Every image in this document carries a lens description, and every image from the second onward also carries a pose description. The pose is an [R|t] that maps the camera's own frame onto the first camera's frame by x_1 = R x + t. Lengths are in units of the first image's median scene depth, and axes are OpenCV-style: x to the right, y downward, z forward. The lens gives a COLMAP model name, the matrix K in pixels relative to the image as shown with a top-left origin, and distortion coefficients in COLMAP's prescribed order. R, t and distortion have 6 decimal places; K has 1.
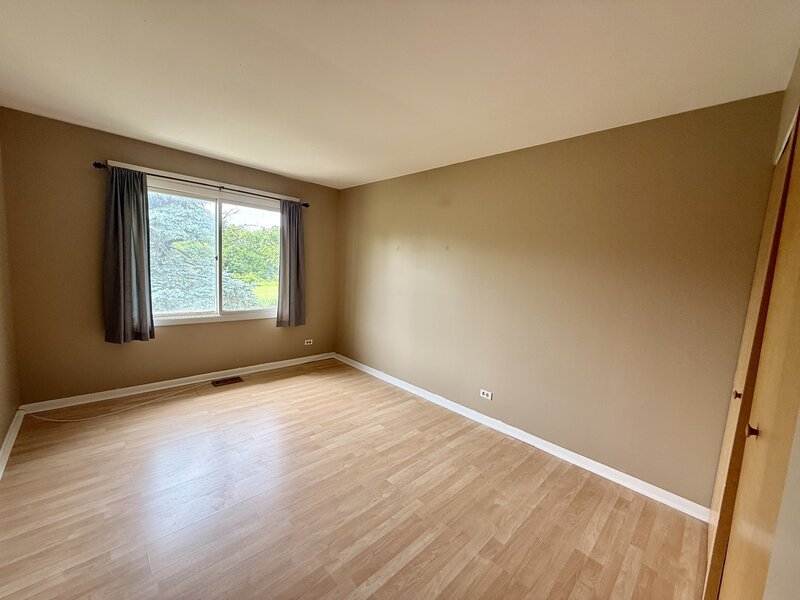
lens RADIAL K [[319.6, 0, 399.9], [0, 319.6, 301.3], [0, 0, 1]] dist [0.001684, 0.000167]
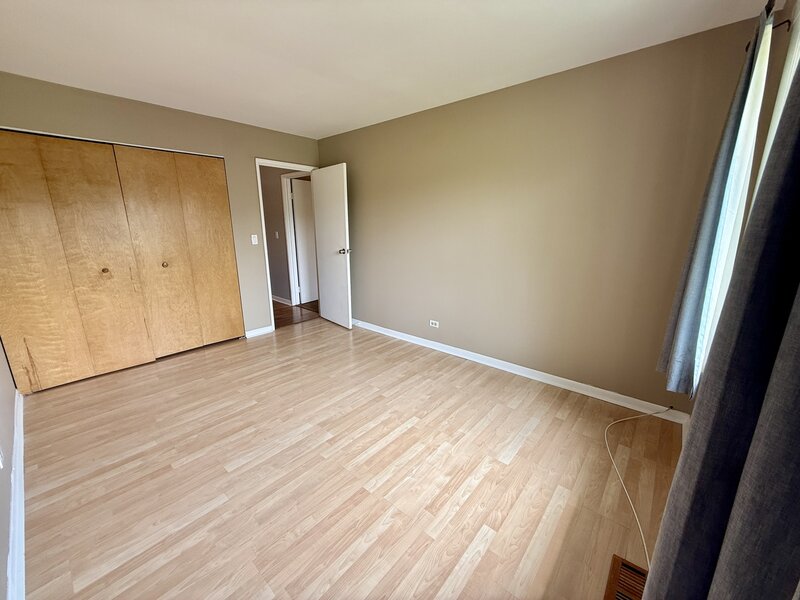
lens RADIAL K [[319.6, 0, 399.8], [0, 319.6, 300.8], [0, 0, 1]] dist [0.001684, 0.000167]
pose [[-0.995149, -0.036227, -0.091472, -0.363381], [-0.065242, 0.938900, 0.337949, -0.185417], [0.073640, 0.342278, -0.936709, 1.656540]]
